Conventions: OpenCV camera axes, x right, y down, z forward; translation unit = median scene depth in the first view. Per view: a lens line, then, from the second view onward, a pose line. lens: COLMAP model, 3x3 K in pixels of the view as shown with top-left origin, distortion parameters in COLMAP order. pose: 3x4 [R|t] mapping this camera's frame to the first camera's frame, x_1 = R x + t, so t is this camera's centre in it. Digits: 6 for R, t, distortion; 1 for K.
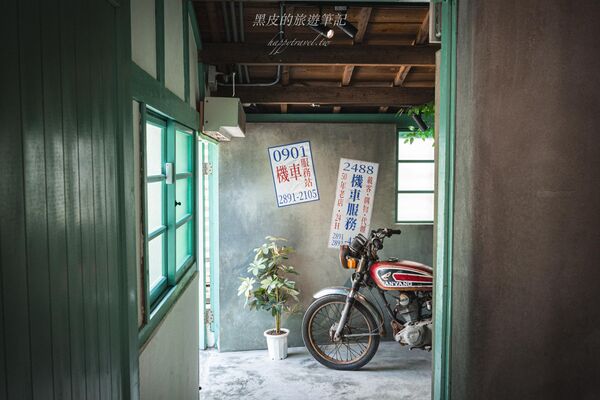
lens RADIAL K [[586.6, 0, 300.0], [0, 586.6, 200.0], [0, 0, 1]] dist [0.000267, -0.000028]
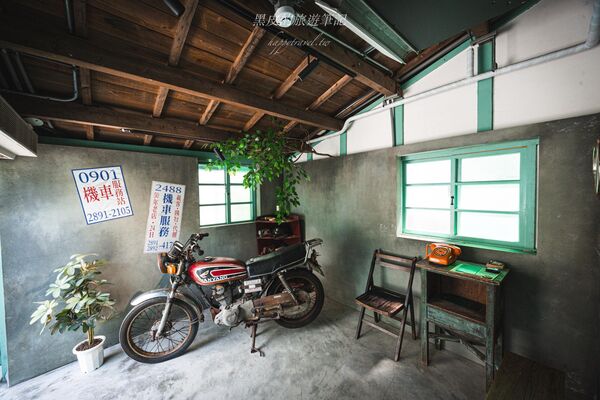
lens RADIAL K [[231.1, 0, 300.0], [0, 231.1, 200.0], [0, 0, 1]] dist [-0.001244, 0.000208]
pose [[0.785652, -0.035438, 0.617653, 0.010445], [0.056411, 0.998303, -0.014476, -0.005280], [-0.616092, 0.046216, 0.786317, 0.430490]]
